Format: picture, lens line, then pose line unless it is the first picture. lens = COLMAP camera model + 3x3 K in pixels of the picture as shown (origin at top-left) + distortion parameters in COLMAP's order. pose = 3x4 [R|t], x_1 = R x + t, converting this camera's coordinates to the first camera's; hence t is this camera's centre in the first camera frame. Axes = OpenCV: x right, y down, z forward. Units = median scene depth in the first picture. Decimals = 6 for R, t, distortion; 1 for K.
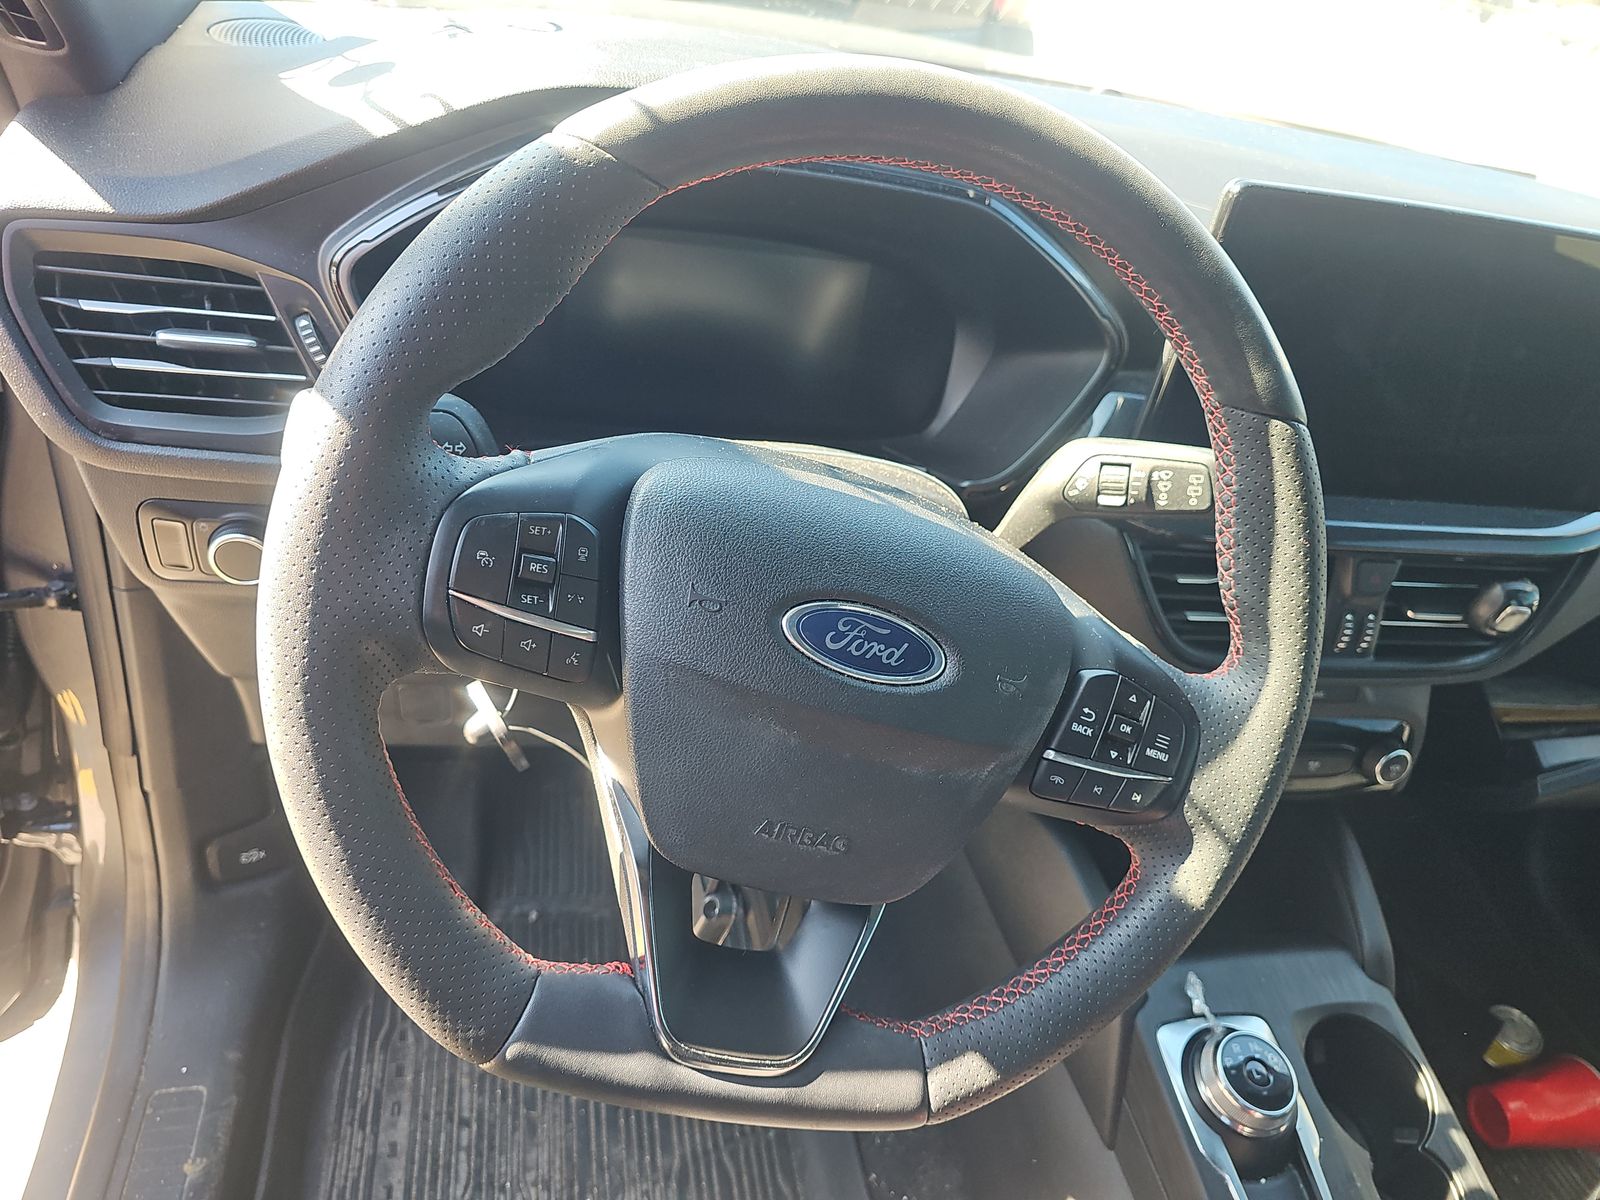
lens RADIAL K [[1058.3, 0, 800.0], [0, 1058.3, 600.0], [0, 0, 1]] dist [0.044600, -0.001095]
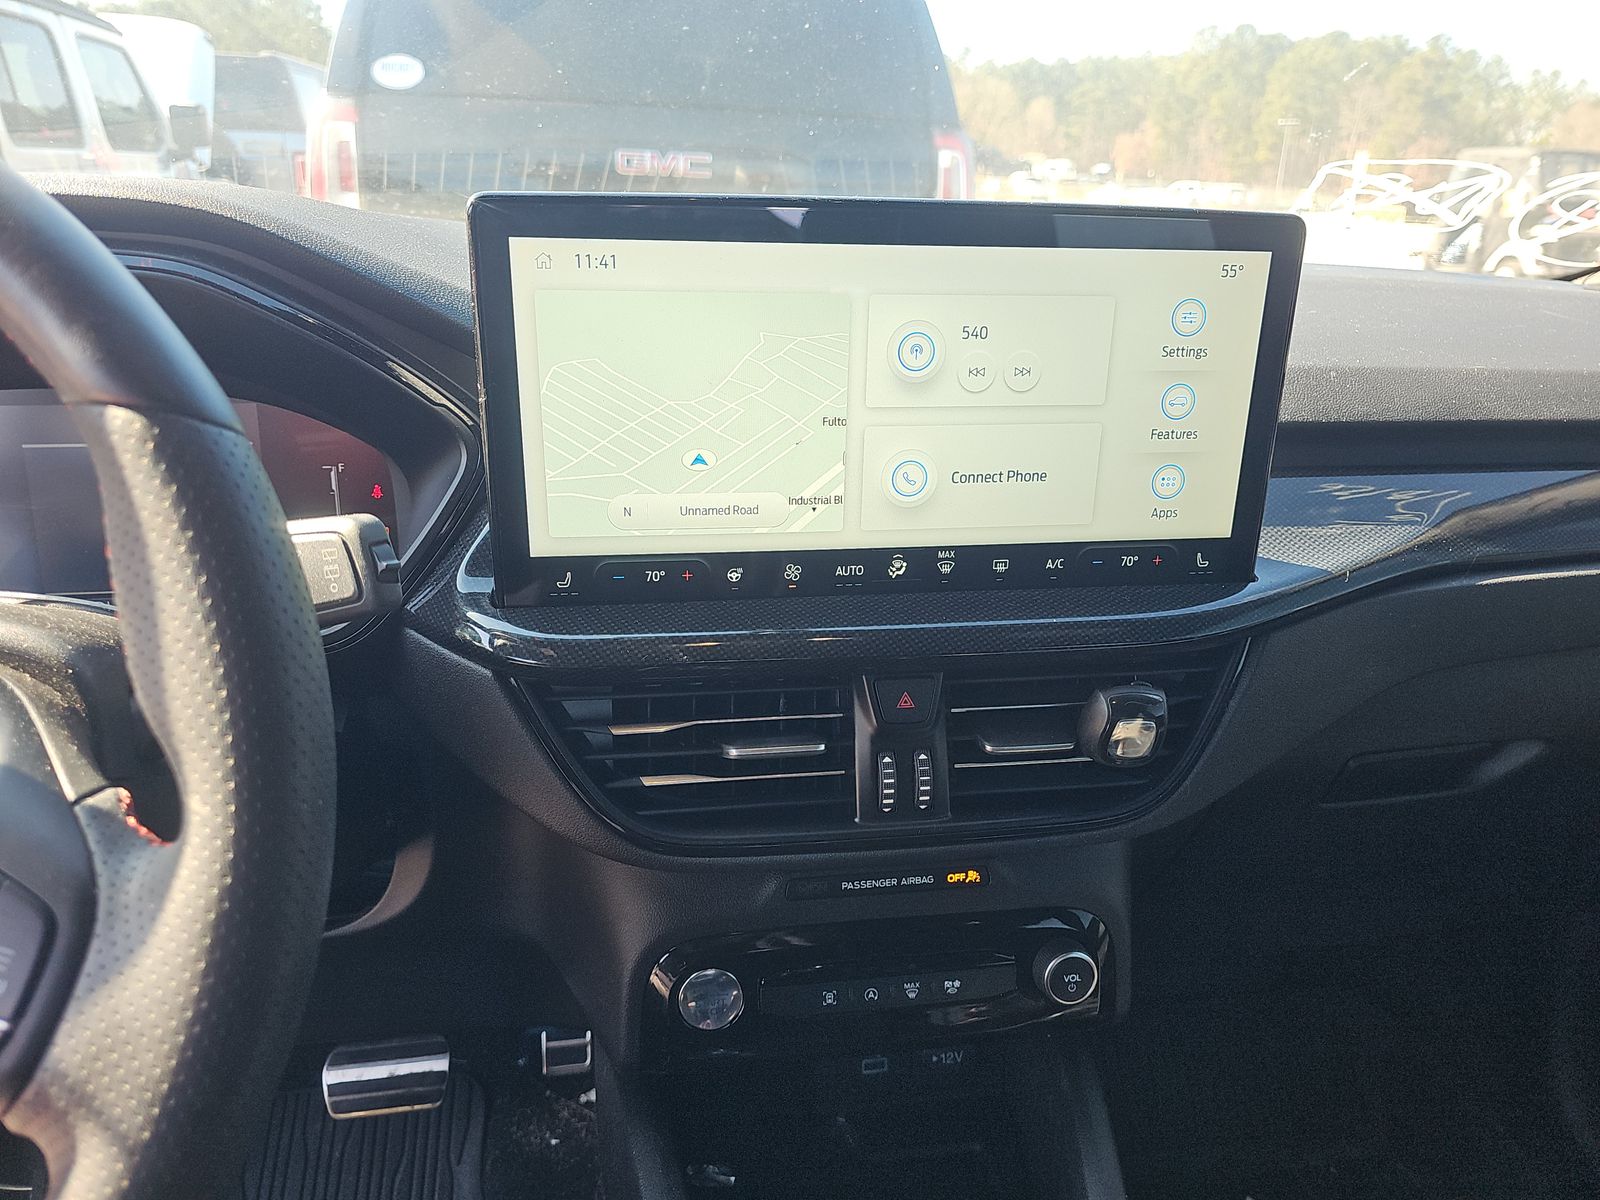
lens RADIAL K [[1058.3, 0, 800.0], [0, 1058.3, 600.0], [0, 0, 1]] dist [0.044600, -0.001095]
pose [[0.986586, -0.132073, -0.095937, 0.524860], [0.103542, 0.960659, -0.257706, 0.087945], [0.126199, 0.244316, 0.961449, 0.277202]]
